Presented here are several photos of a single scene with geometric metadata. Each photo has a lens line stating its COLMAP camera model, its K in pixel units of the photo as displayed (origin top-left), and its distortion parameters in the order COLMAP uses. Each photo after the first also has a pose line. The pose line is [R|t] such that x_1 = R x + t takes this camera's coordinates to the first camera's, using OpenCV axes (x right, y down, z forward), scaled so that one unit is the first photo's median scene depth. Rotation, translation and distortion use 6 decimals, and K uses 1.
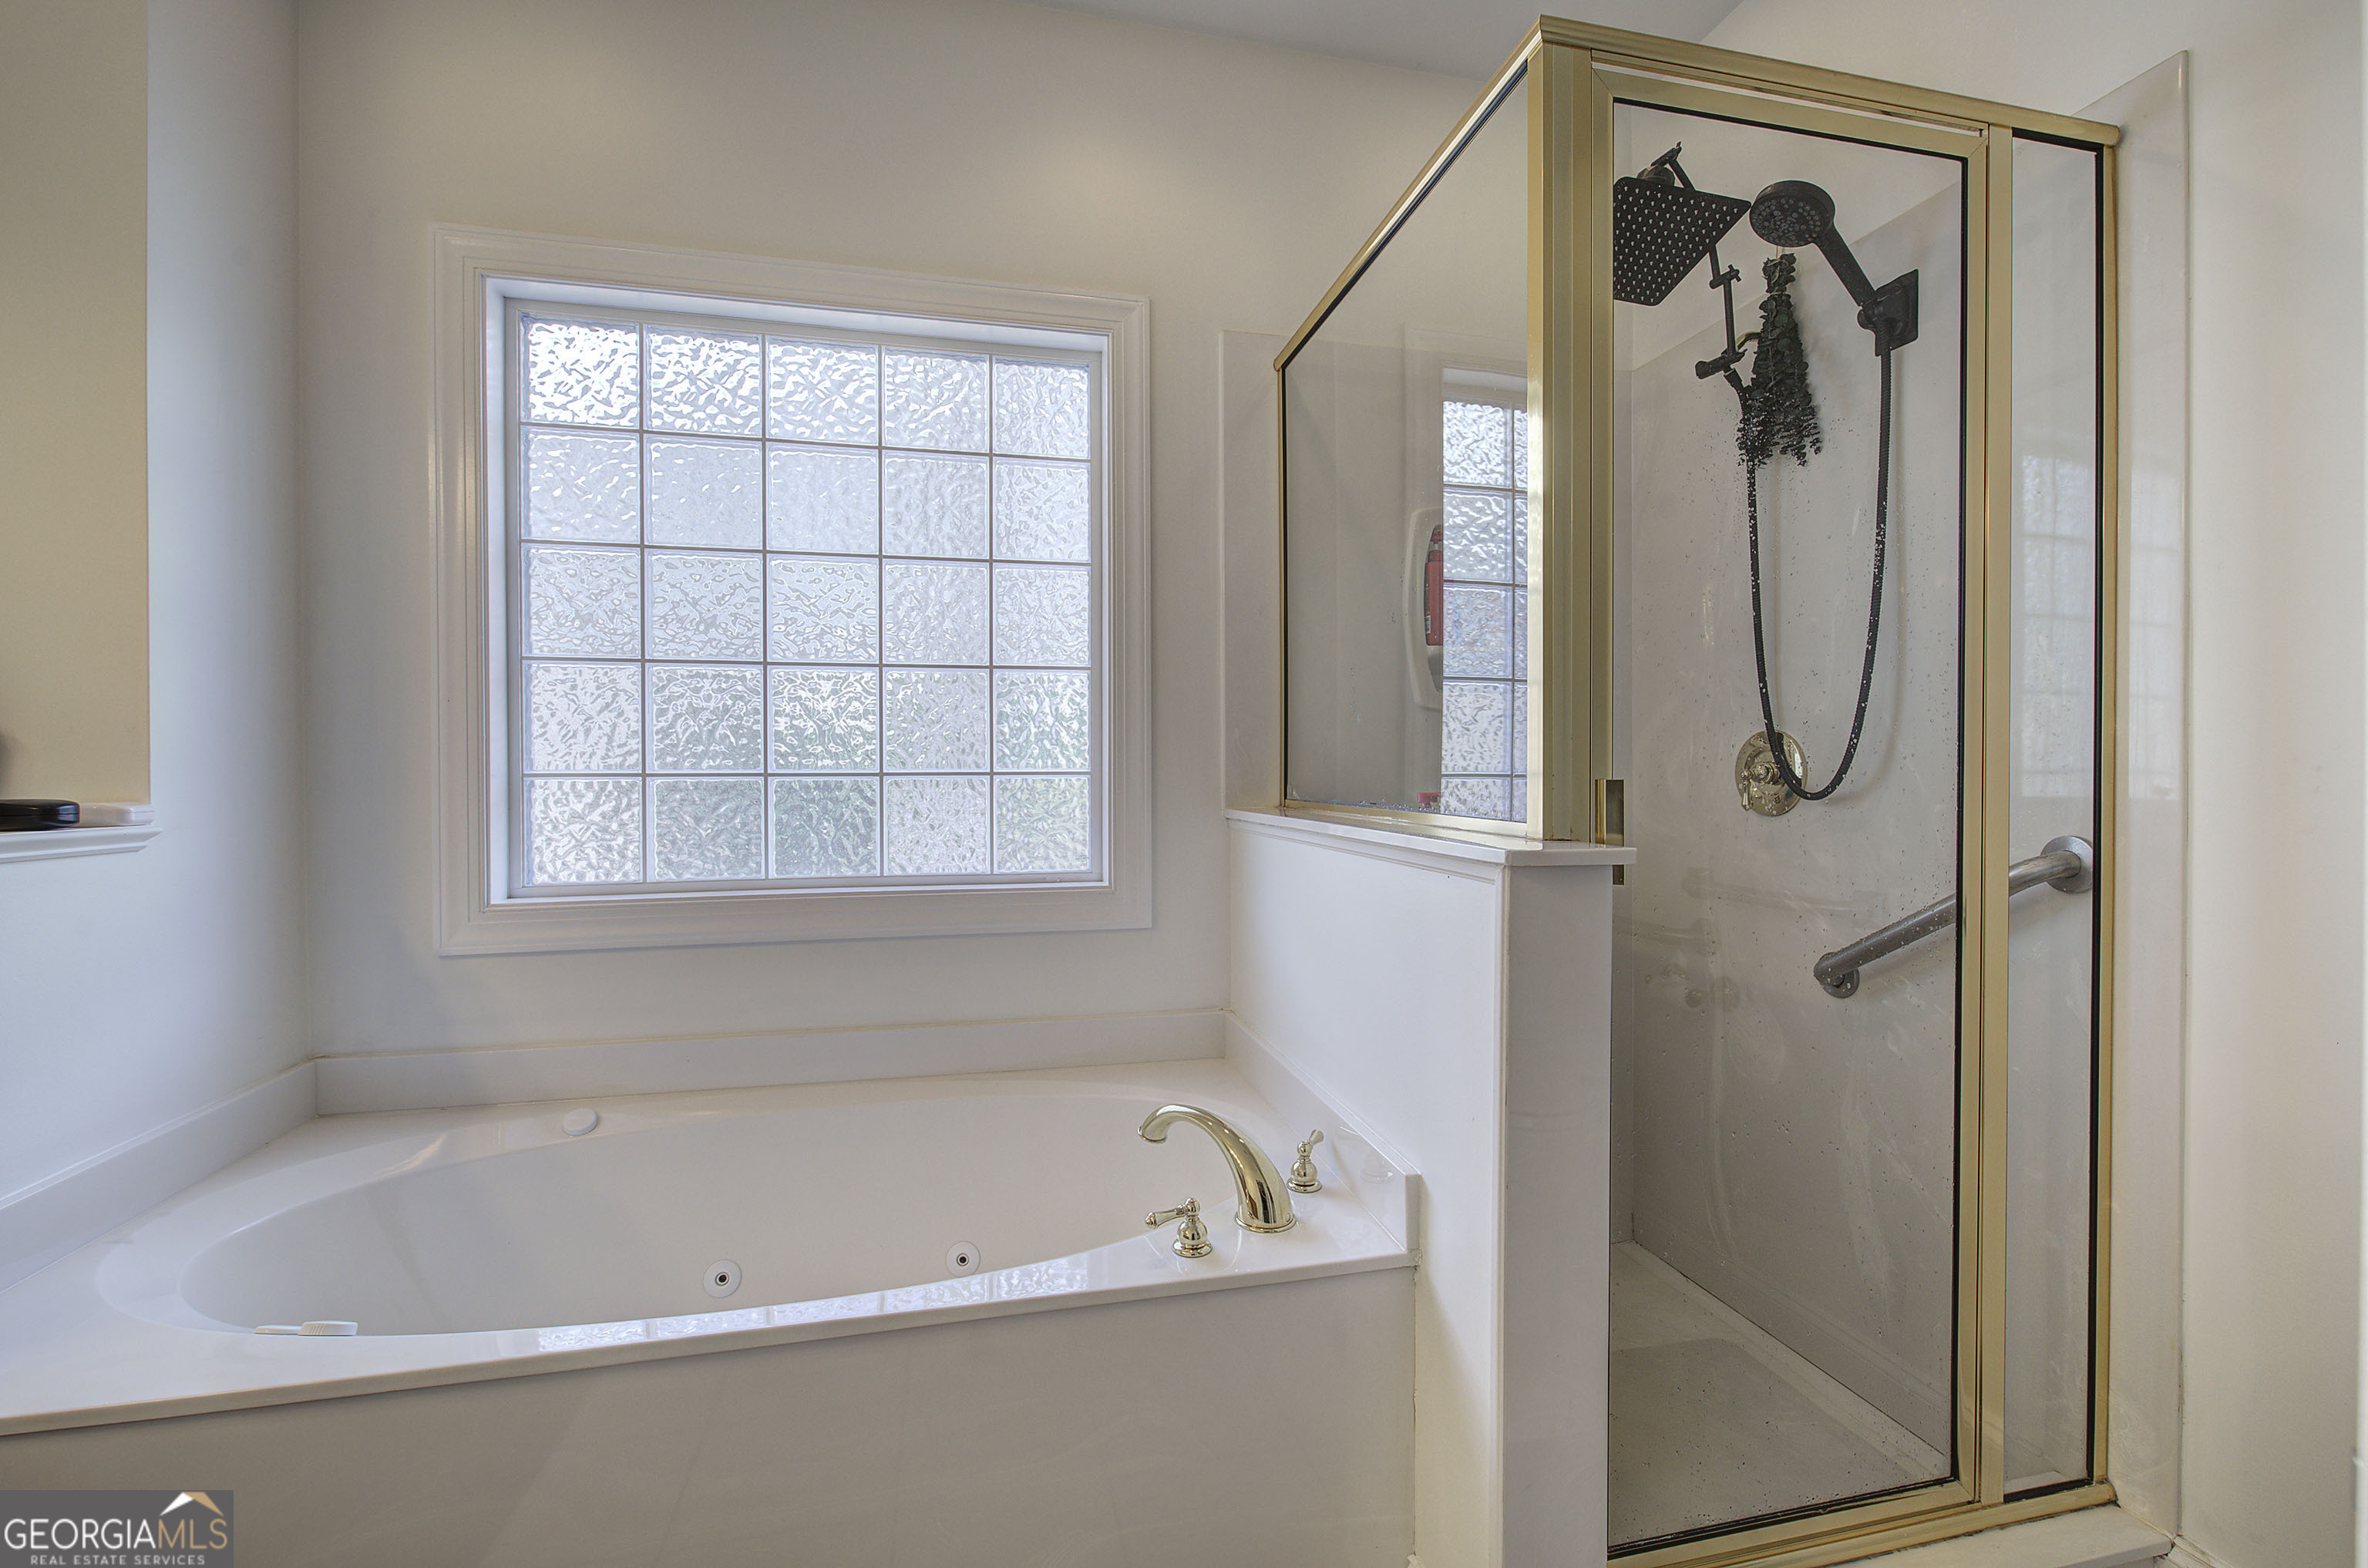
lens RADIAL K [[1003.2, 0, 1188.2], [0, 1003.2, 777.5], [0, 0, 1]] dist [-0.002559, -0.000037]
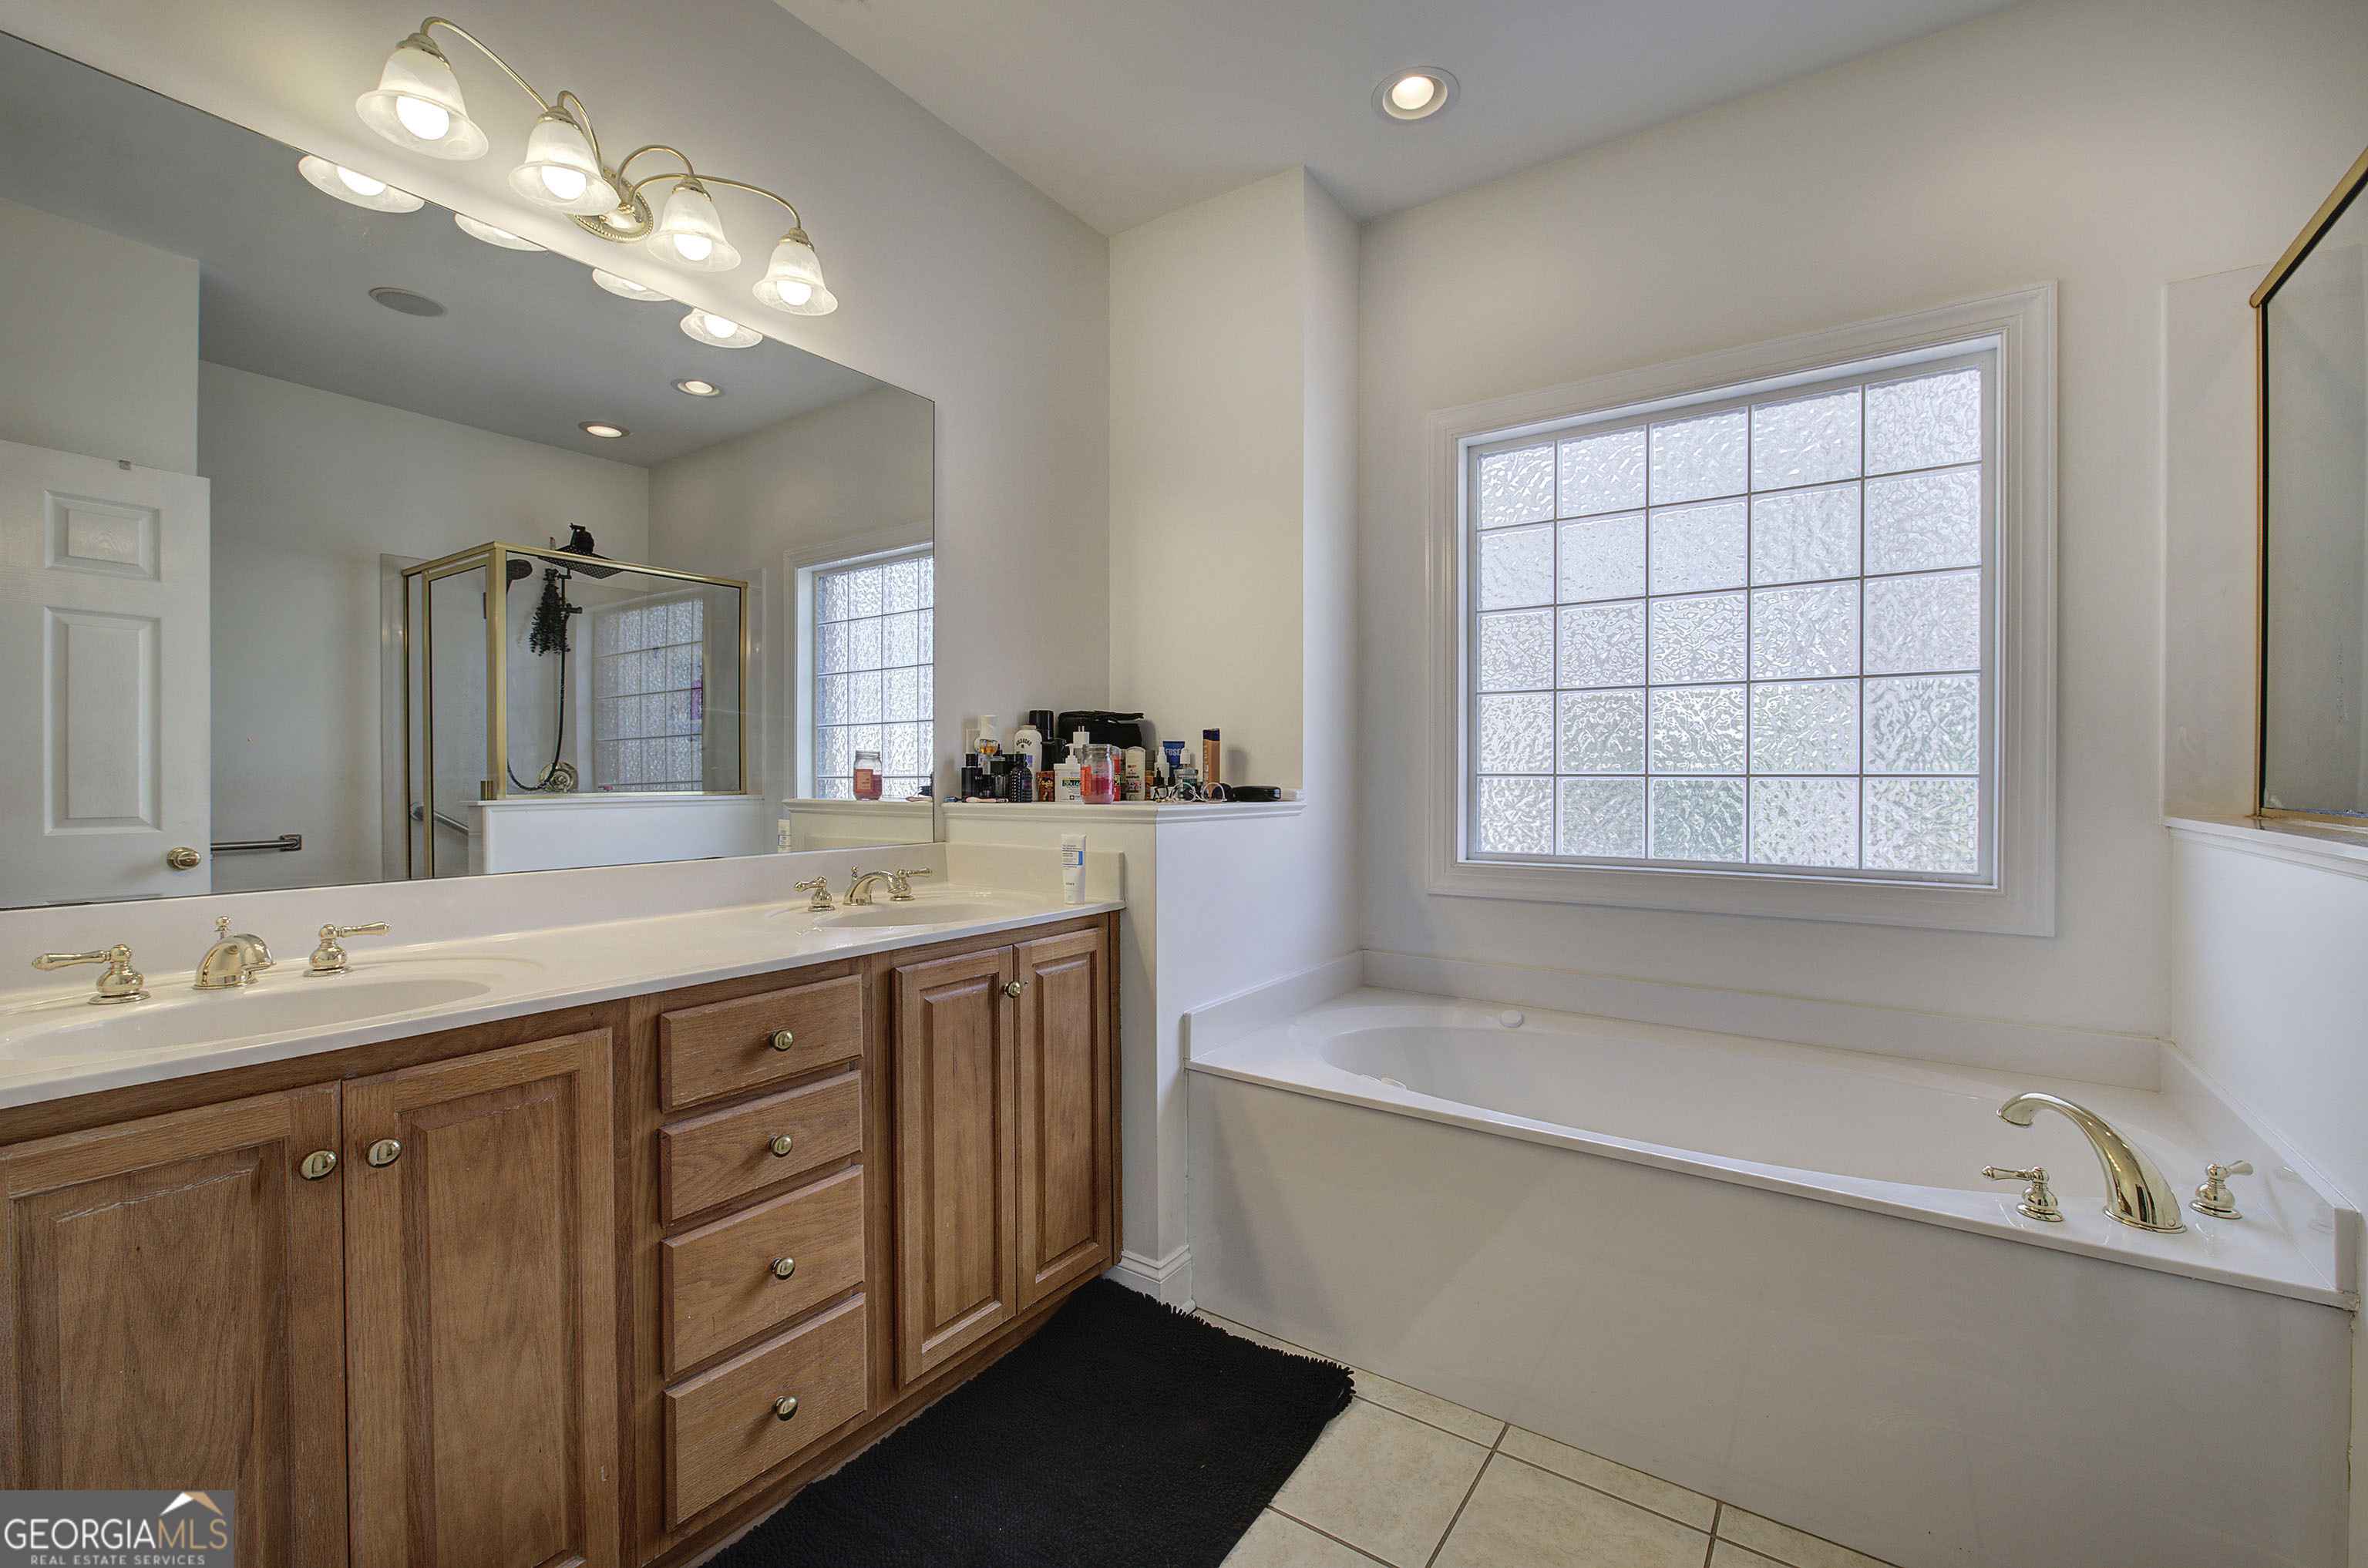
lens RADIAL K [[1003.2, 0, 1181.2], [0, 1003.2, 782.2], [0, 0, 1]] dist [-0.002559, -0.000037]
pose [[0.671084, 0.010161, -0.741312, 0.118544], [-0.007856, 0.999947, 0.006594, 0.001828], [0.741340, 0.001398, 0.671128, -0.275716]]
